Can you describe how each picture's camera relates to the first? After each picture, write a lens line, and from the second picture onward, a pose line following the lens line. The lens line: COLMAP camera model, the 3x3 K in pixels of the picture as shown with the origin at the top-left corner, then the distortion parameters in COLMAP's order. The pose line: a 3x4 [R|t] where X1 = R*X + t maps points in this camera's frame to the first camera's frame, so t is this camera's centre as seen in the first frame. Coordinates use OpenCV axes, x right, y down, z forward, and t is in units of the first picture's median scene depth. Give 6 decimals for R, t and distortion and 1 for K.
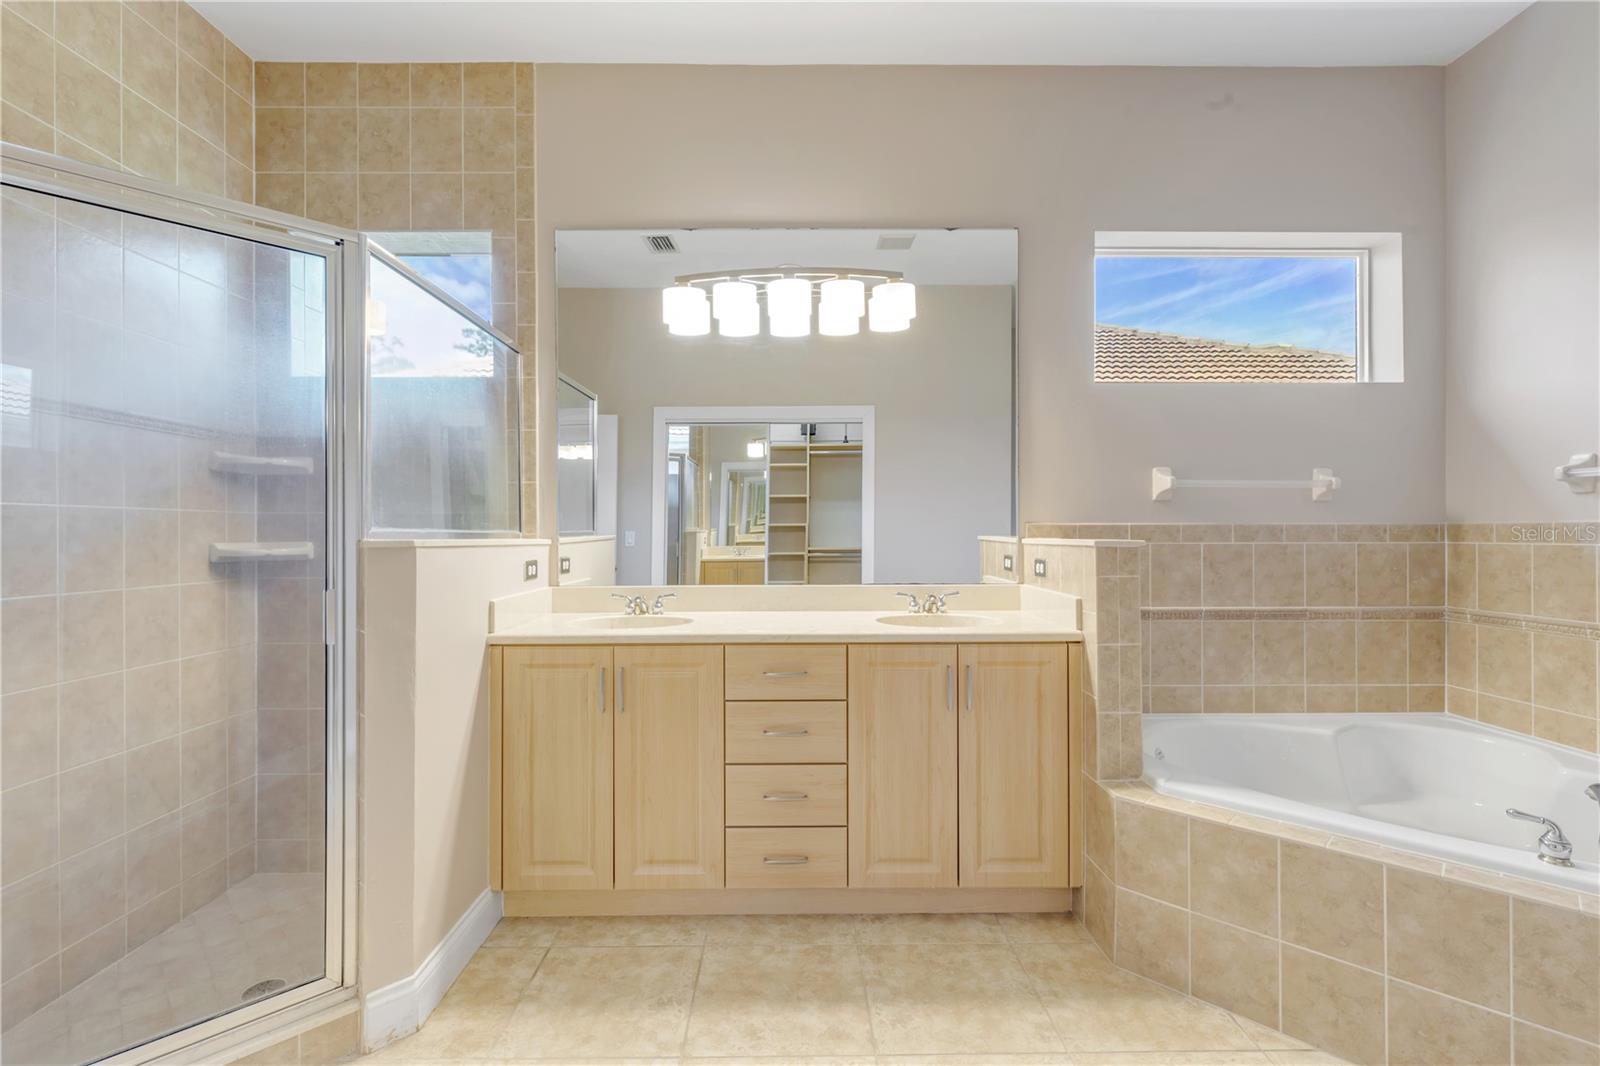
lens RADIAL K [[713.9, 0, 794.5], [0, 713.9, 530.4], [0, 0, 1]] dist [0.000568, -0.000800]
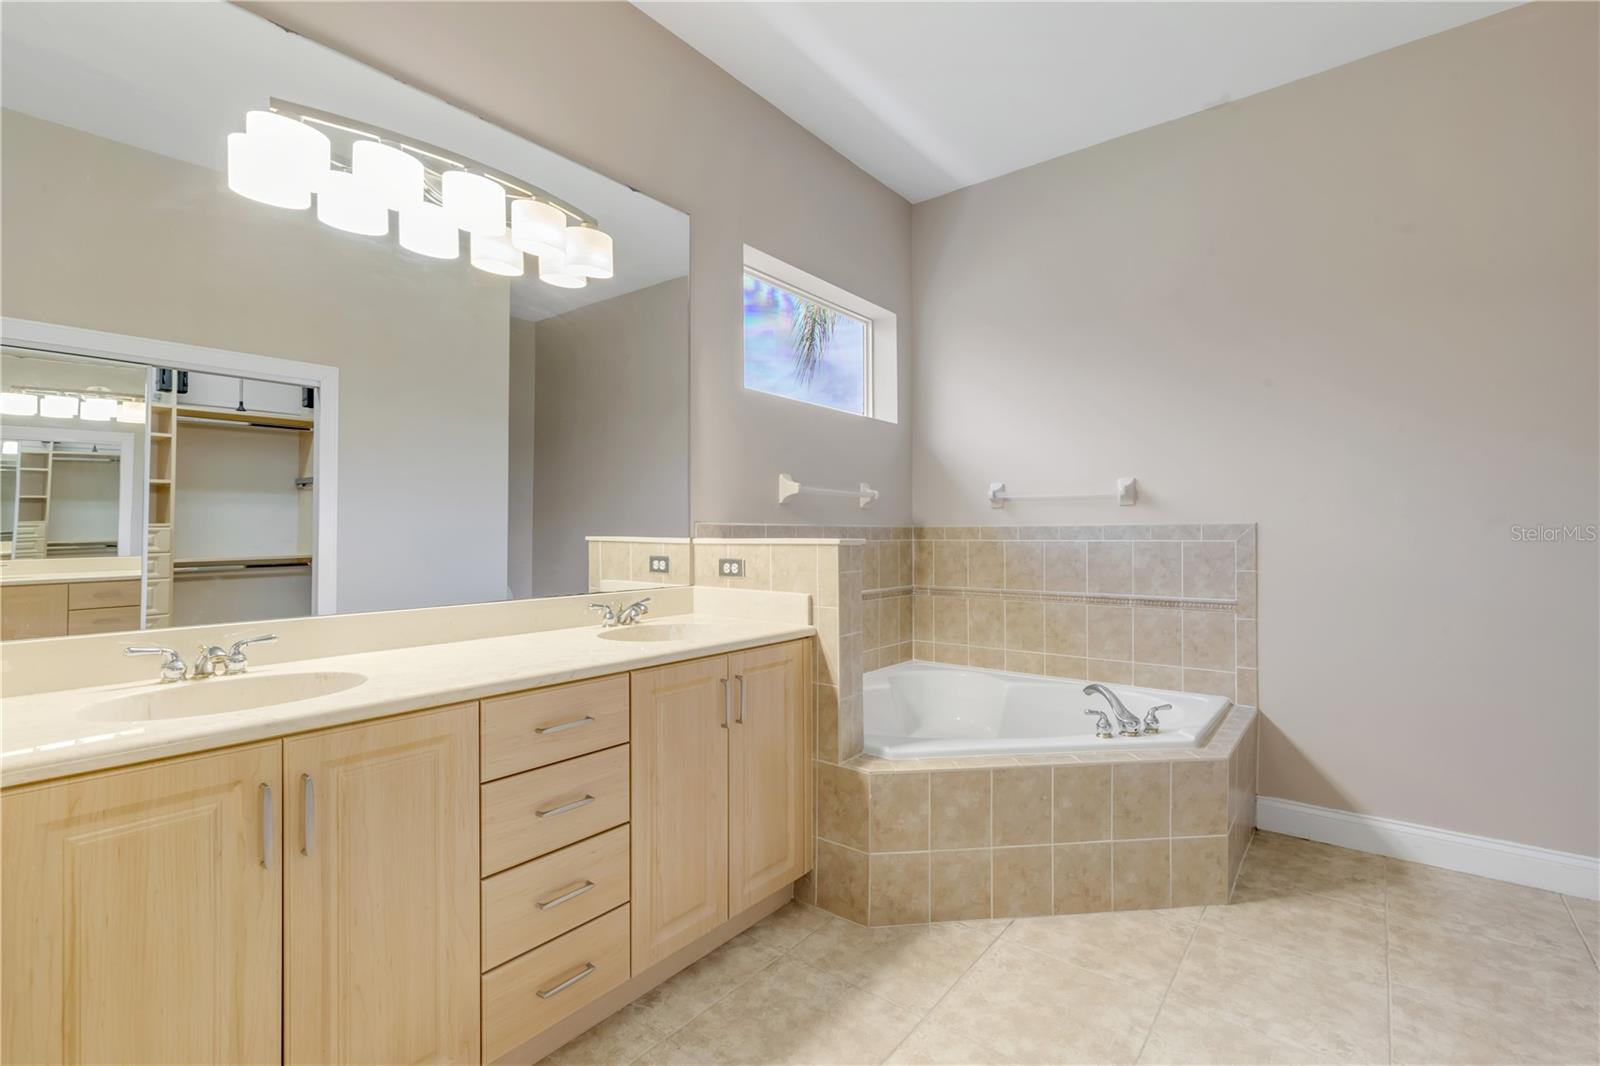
lens RADIAL K [[713.9, 0, 798.5], [0, 713.9, 533.1], [0, 0, 1]] dist [0.000568, -0.000800]
pose [[0.635797, 0.001055, 0.771855, -0.420795], [-0.000268, 0.999999, -0.001146, 0.006201], [-0.771856, 0.000522, 0.635797, 0.350716]]
